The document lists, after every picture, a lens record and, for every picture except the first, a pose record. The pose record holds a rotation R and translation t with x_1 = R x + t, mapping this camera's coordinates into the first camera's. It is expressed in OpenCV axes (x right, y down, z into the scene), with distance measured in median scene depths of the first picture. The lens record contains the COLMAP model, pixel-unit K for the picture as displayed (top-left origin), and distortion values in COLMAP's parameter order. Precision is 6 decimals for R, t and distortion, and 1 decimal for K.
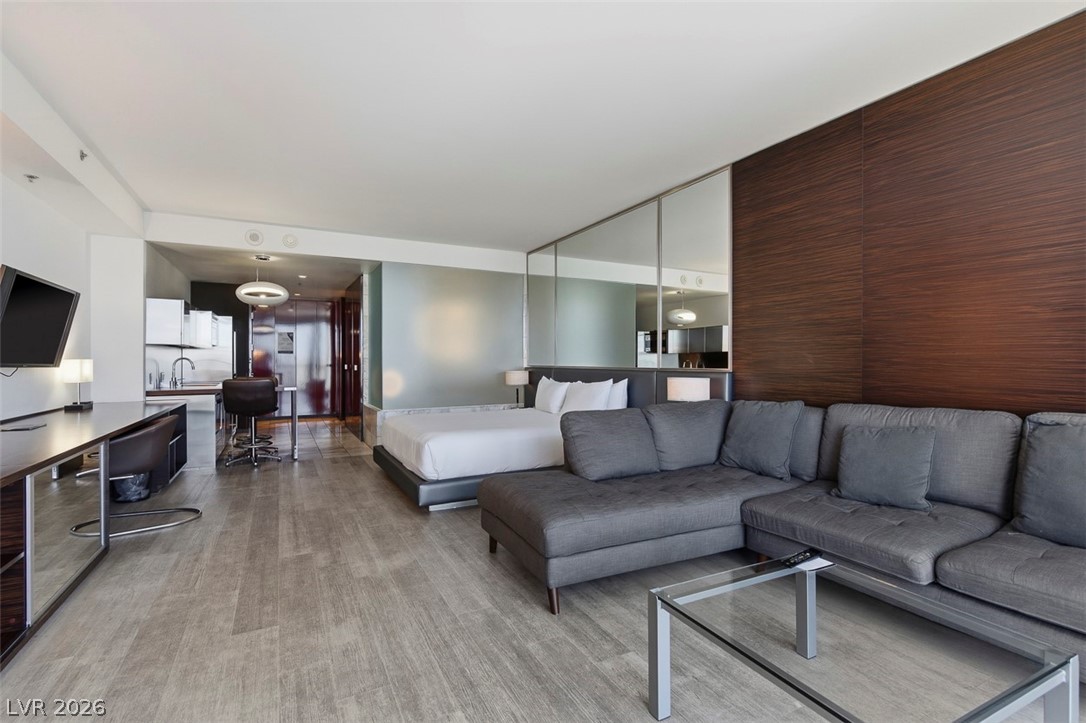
lens RADIAL K [[499.3, 0, 538.7], [0, 499.3, 351.0], [0, 0, 1]] dist [0.000579, -0.000090]
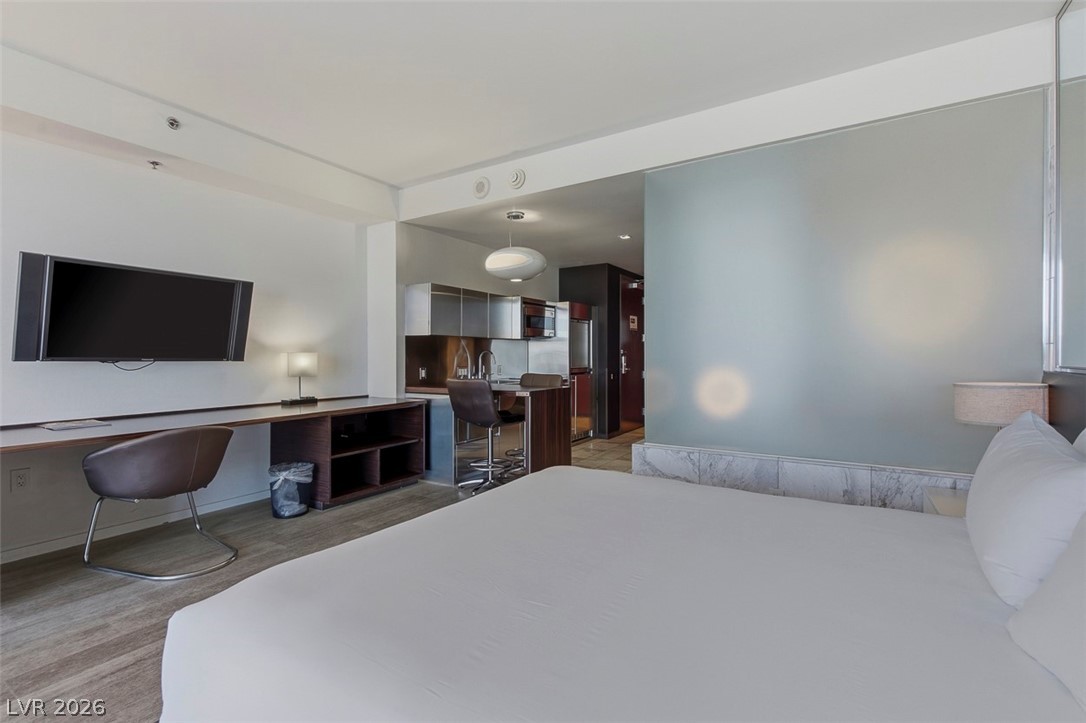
lens RADIAL K [[488.9, 0, 537.9], [0, 488.9, 362.2], [0, 0, 1]] dist [0.001815, 0.000256]
pose [[0.505260, 0.014162, -0.862851, 0.121240], [0.022002, 0.999329, 0.029286, 0.015198], [0.862687, -0.033781, 0.504609, 0.800647]]
